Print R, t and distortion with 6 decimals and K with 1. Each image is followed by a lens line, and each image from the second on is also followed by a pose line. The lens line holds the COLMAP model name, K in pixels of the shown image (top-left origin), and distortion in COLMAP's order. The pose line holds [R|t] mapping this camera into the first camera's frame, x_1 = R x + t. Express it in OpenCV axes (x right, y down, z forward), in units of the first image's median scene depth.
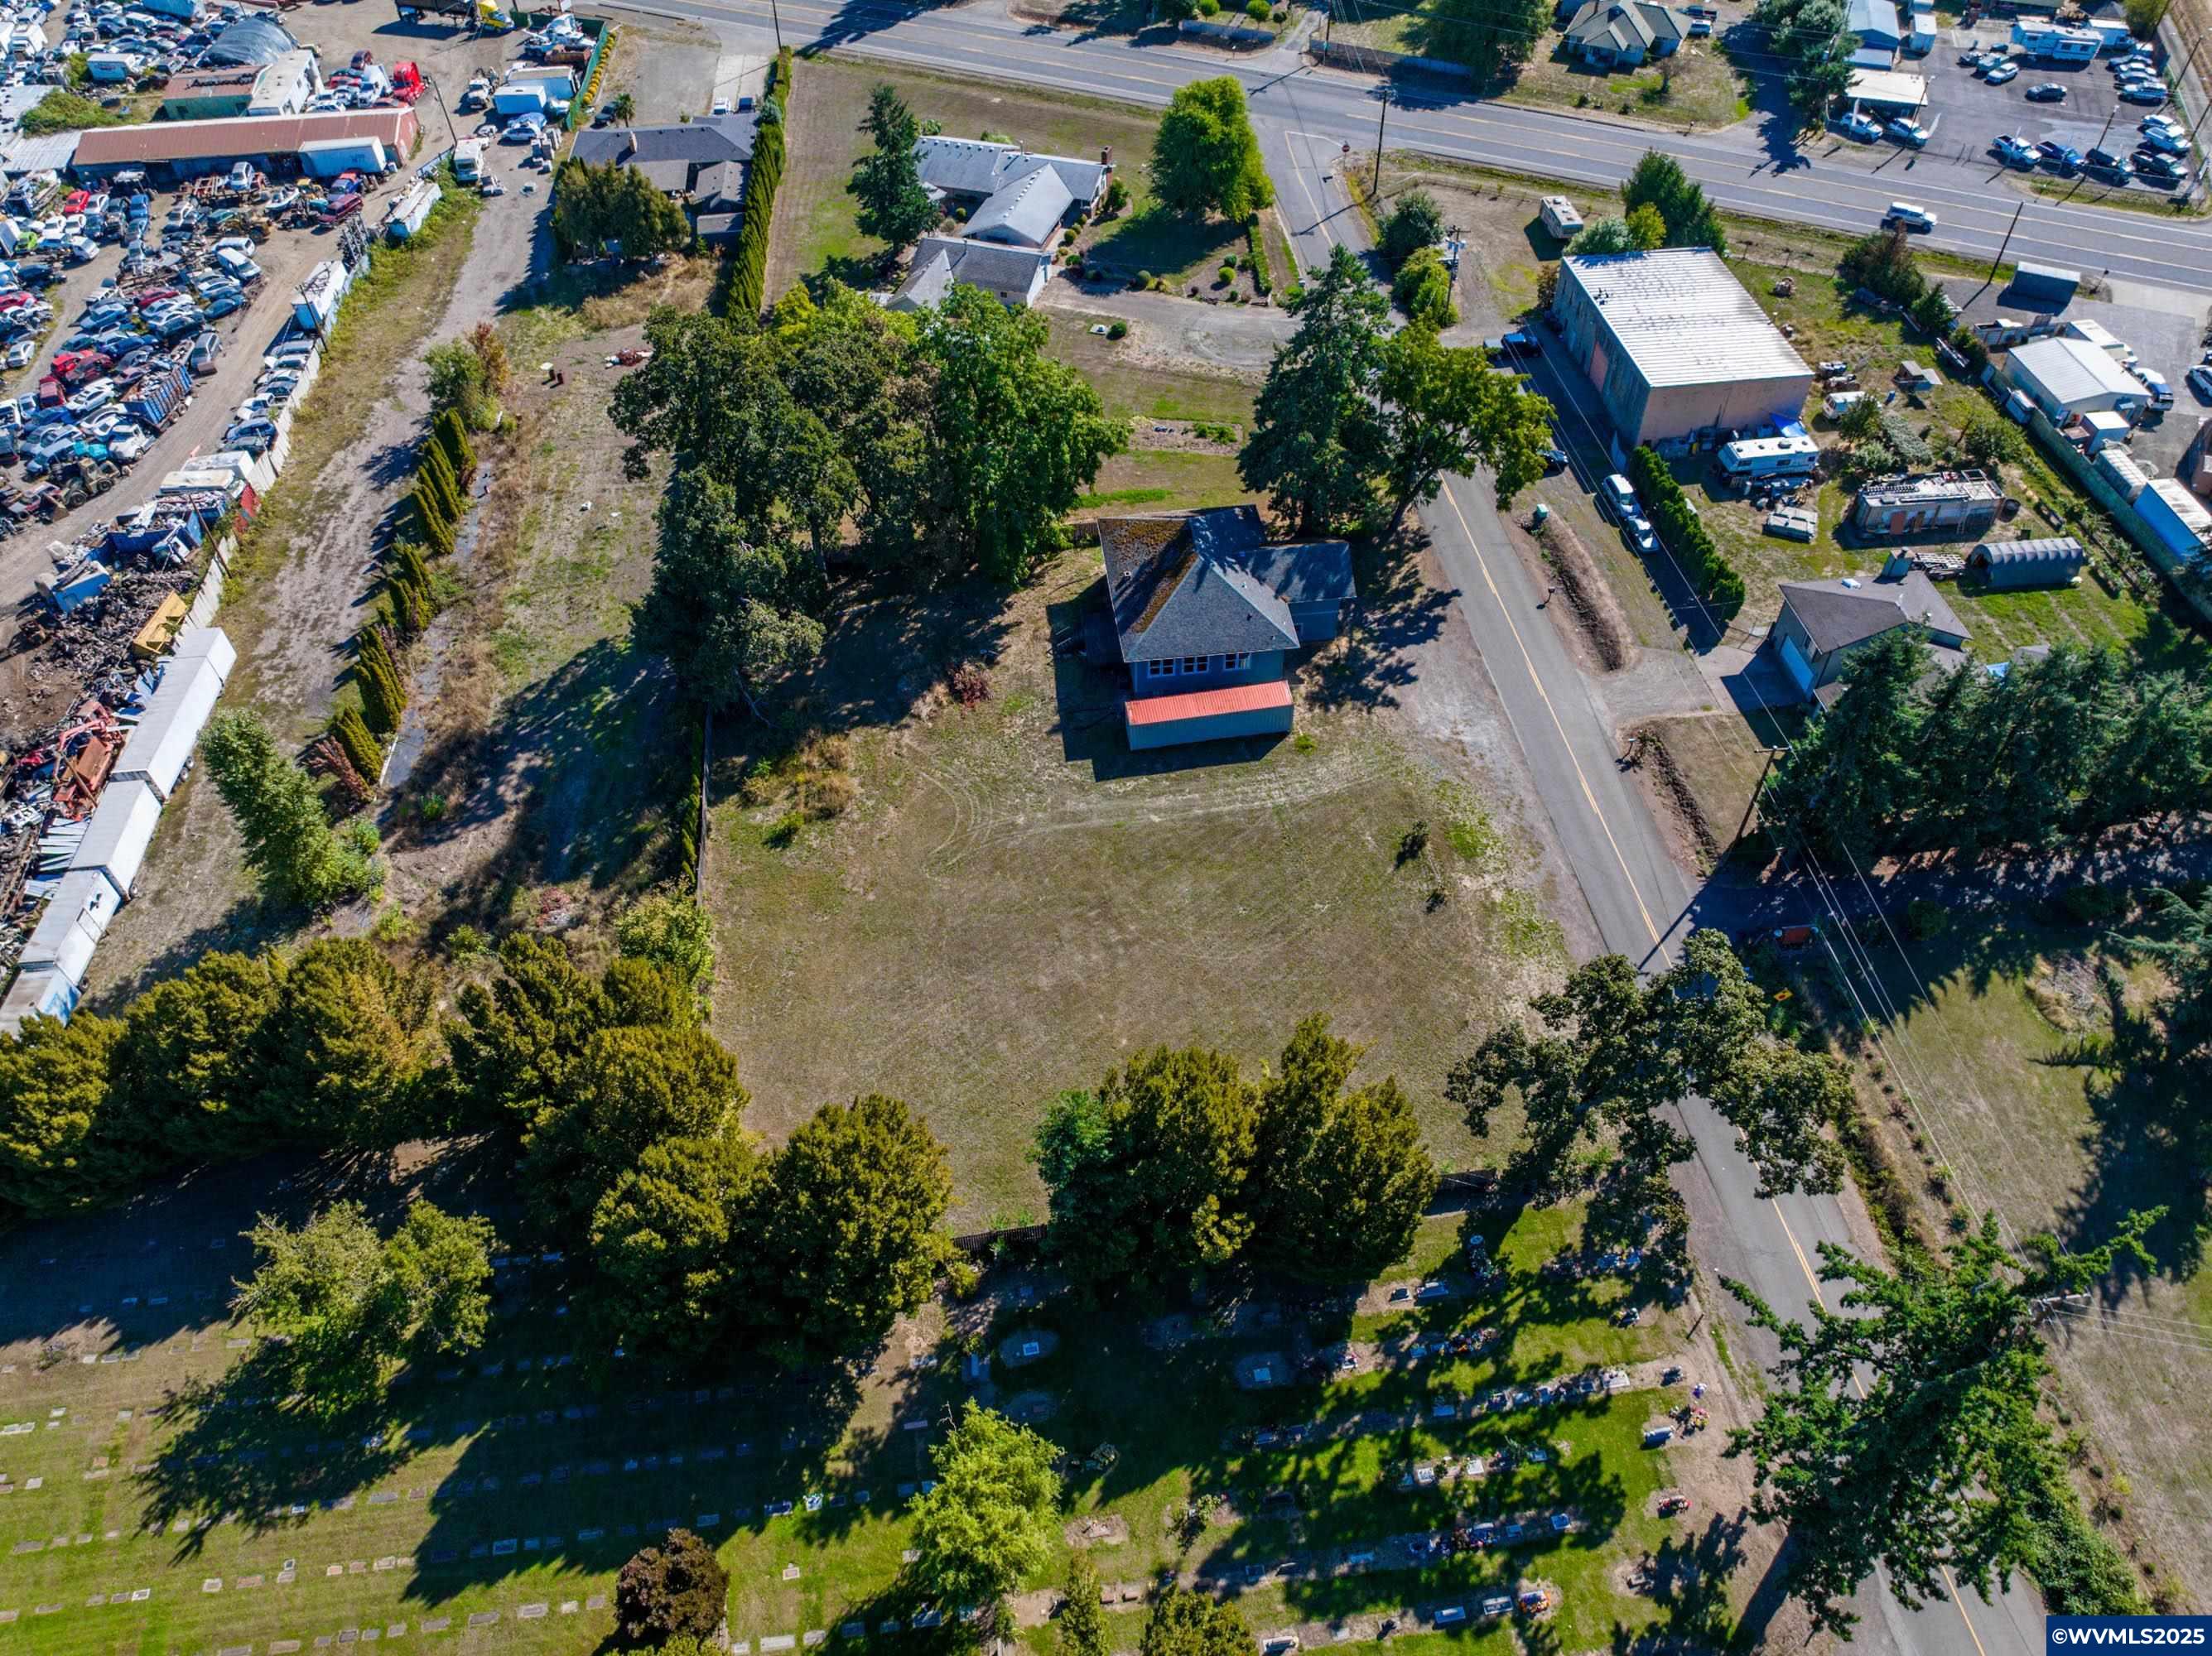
lens RADIAL K [[1563.0, 0, 1104.1], [0, 1563.0, 823.5], [0, 0, 1]] dist [-0.042435, 0.009339]
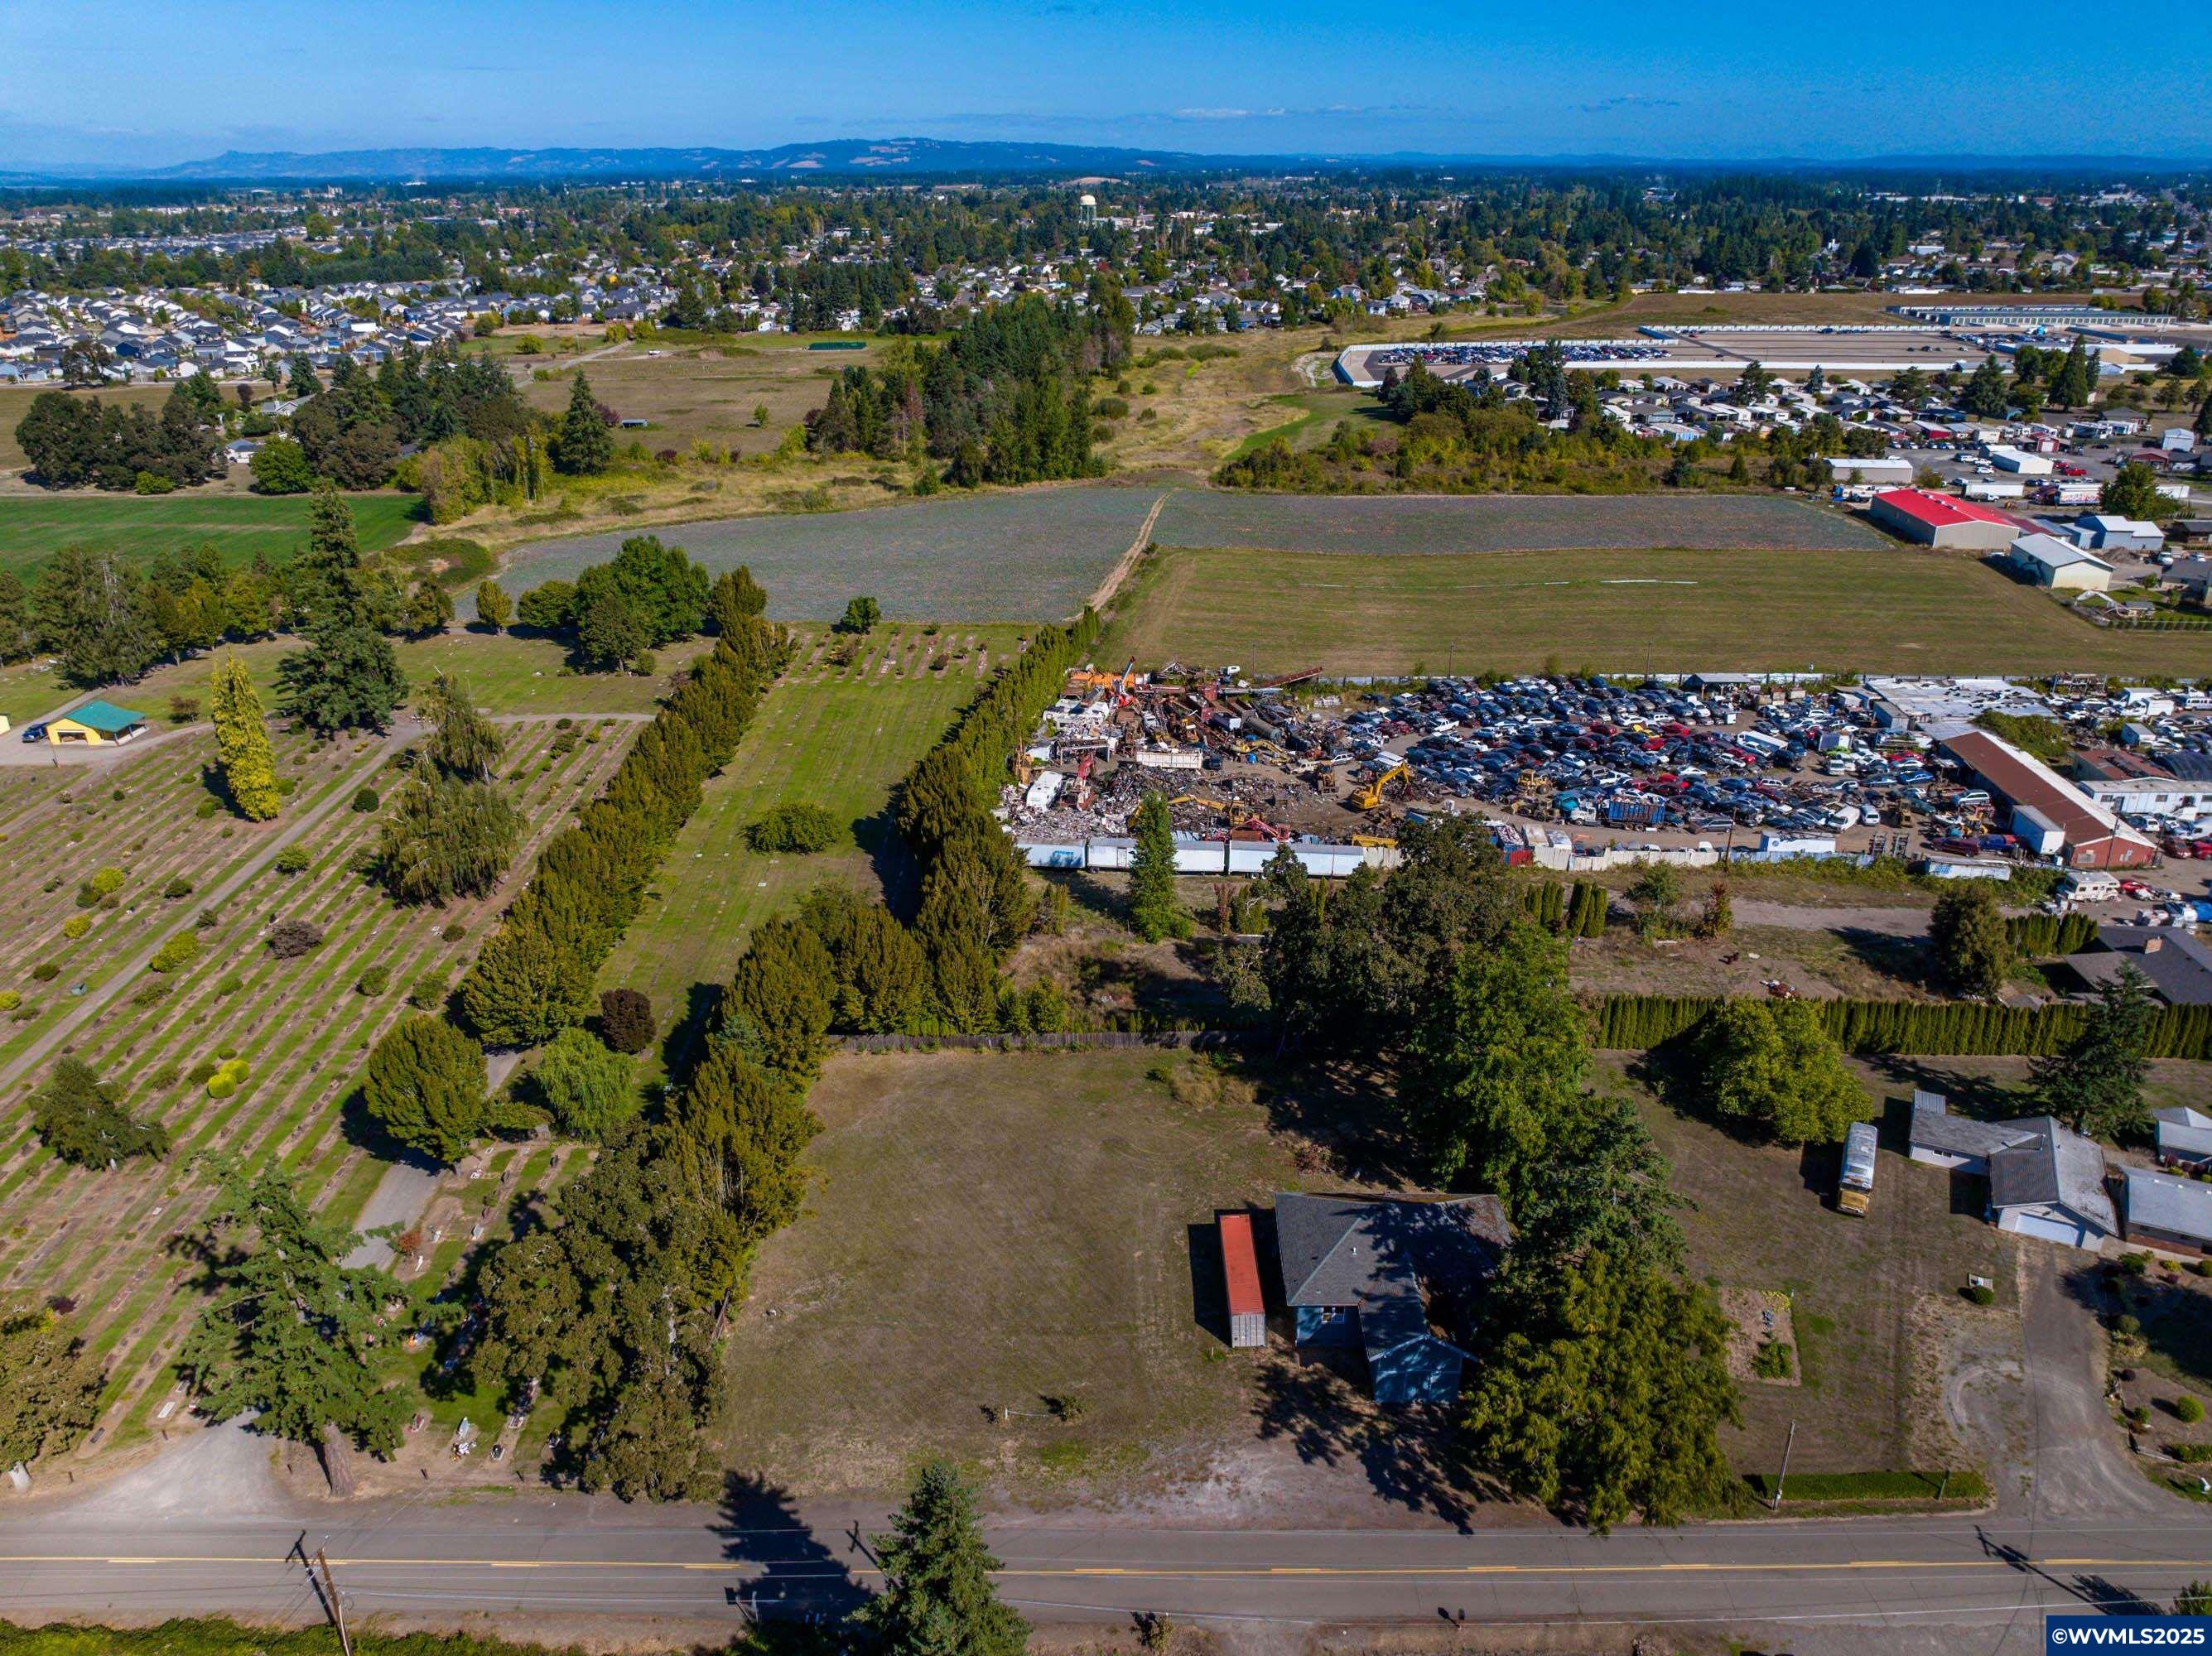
lens RADIAL K [[1563.0, 0, 1104.1], [0, 1563.0, 823.5], [0, 0, 1]] dist [-0.042435, 0.009339]
pose [[-0.137798, 0.404918, -0.903910, 0.793466], [-0.727560, 0.577861, 0.369774, -0.498624], [0.672062, 0.708603, 0.214974, 0.446974]]
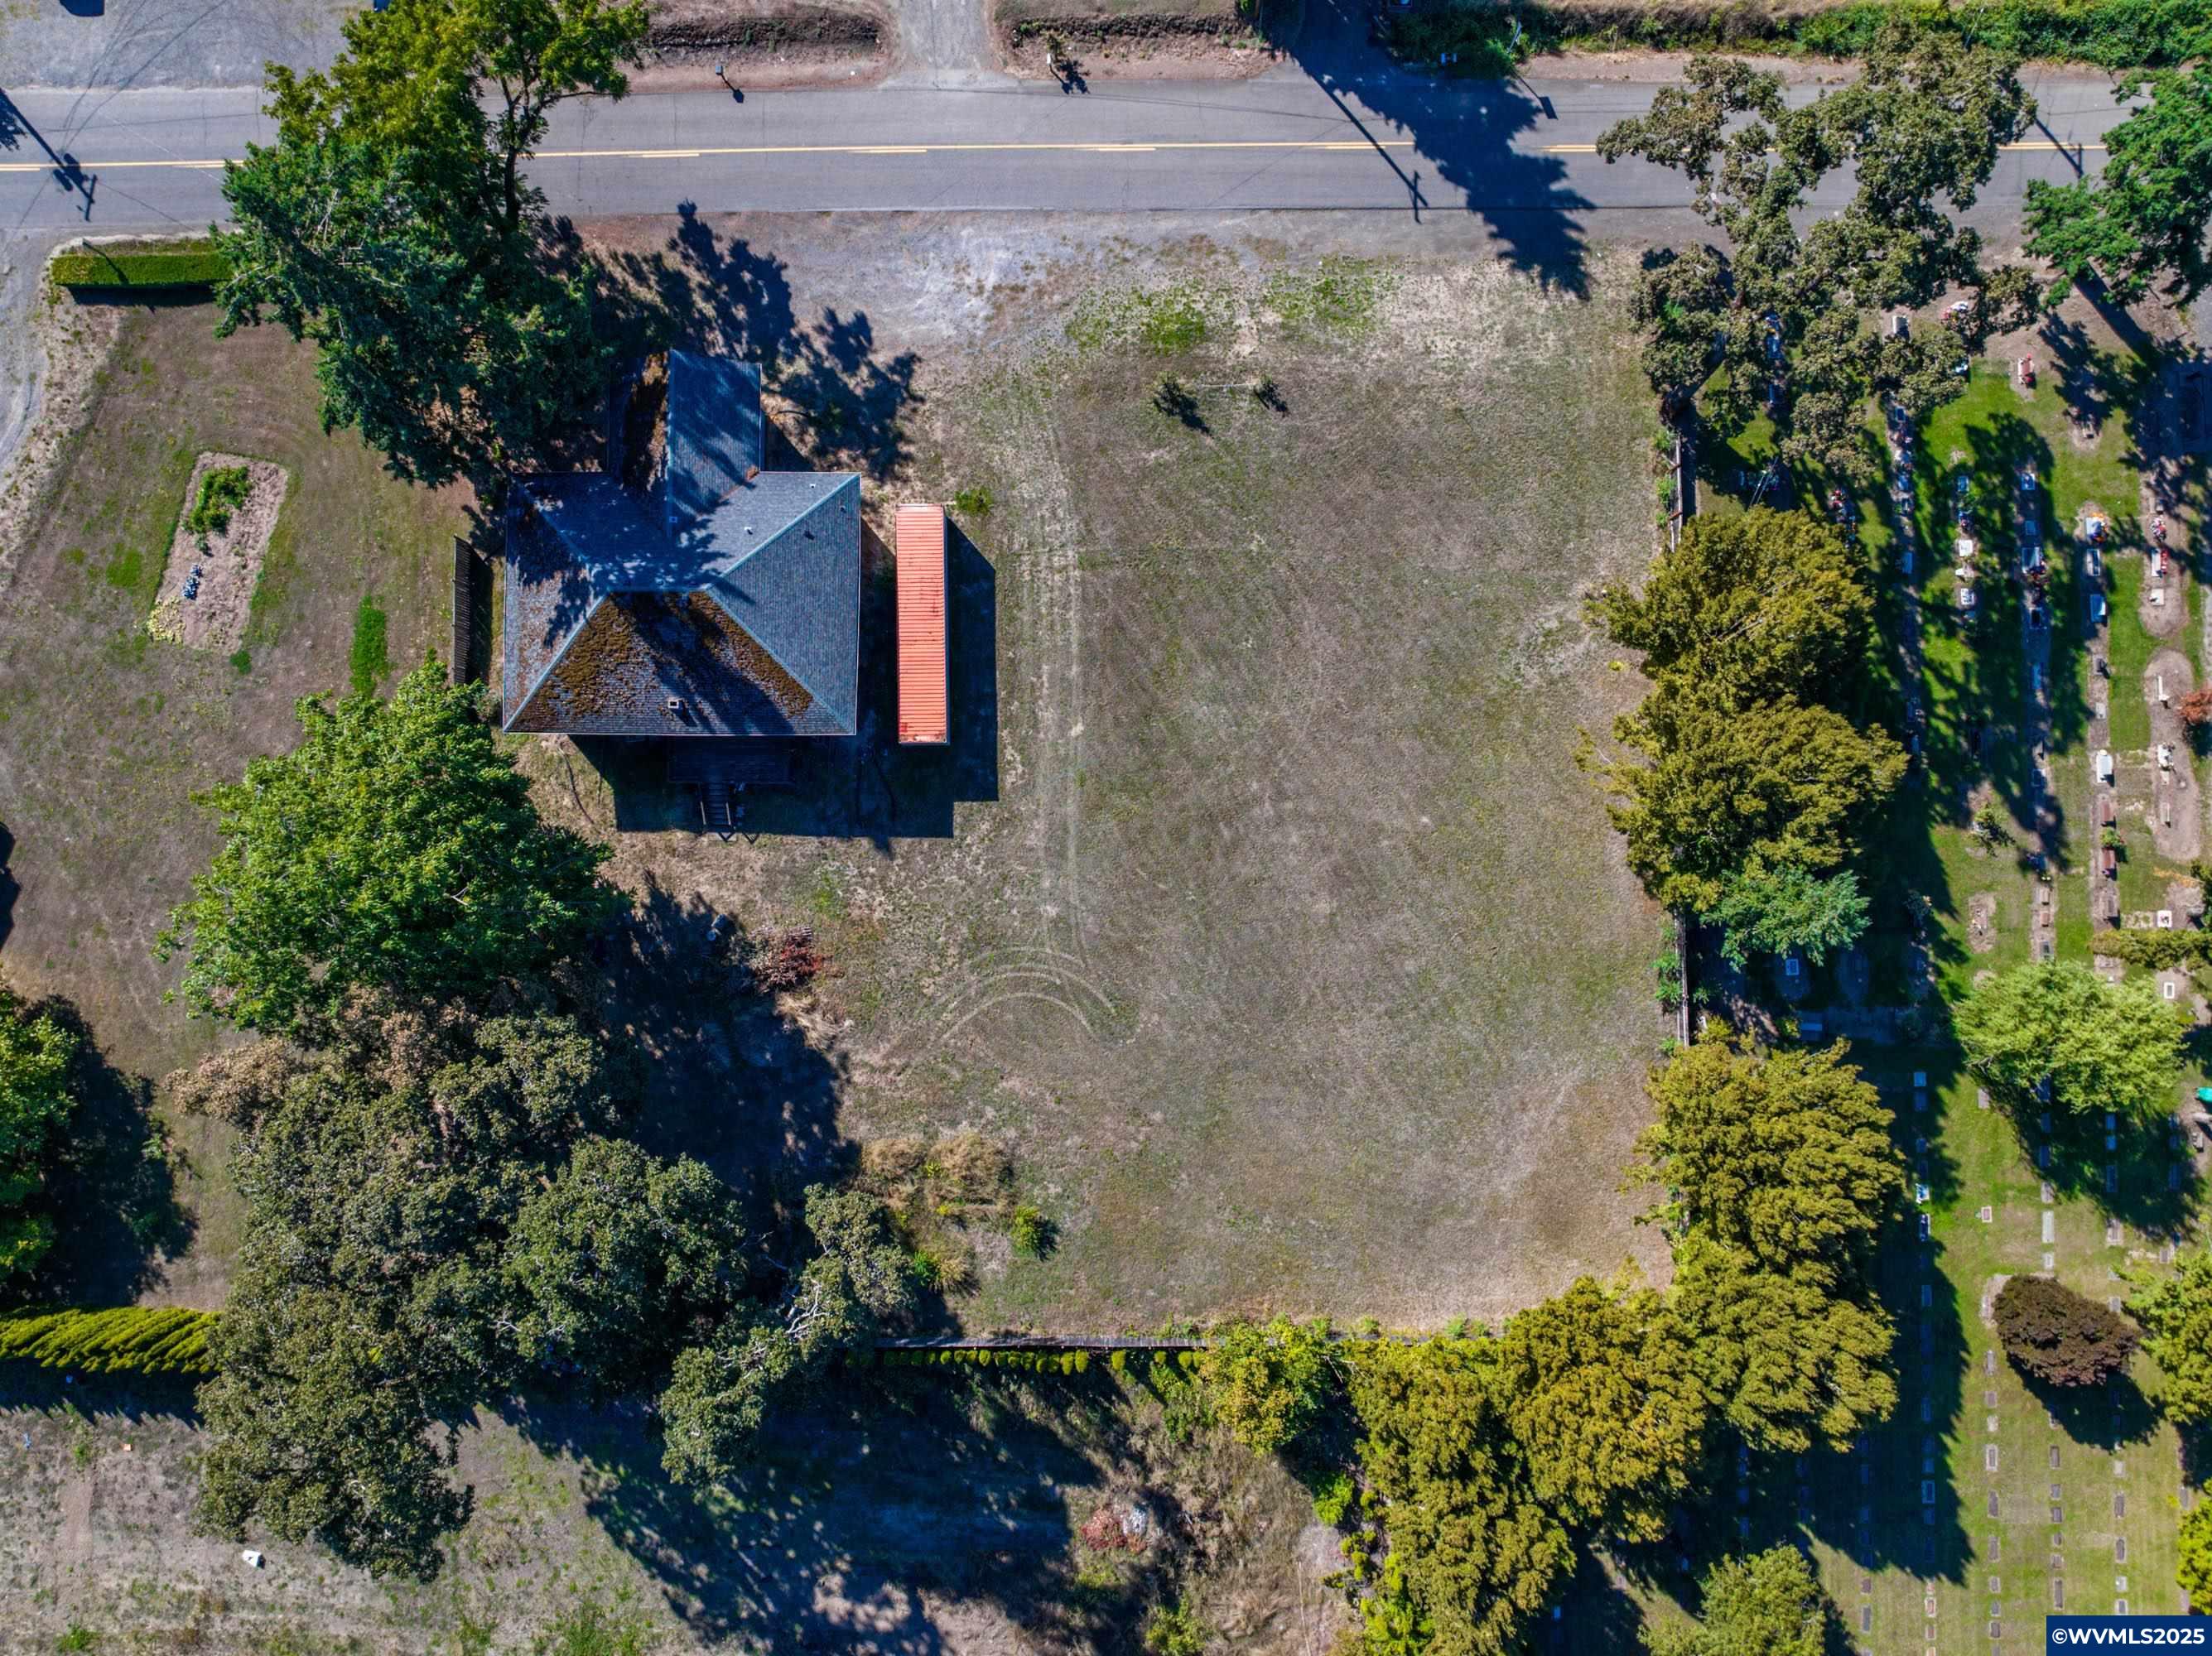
lens RADIAL K [[1563.0, 0, 1104.1], [0, 1563.0, 823.5], [0, 0, 1]] dist [-0.042435, 0.009339]
pose [[0.126043, -0.991245, 0.039330, -0.033091], [0.740708, 0.120410, 0.660948, -0.408400], [-0.659897, -0.054176, 0.749400, 0.372355]]
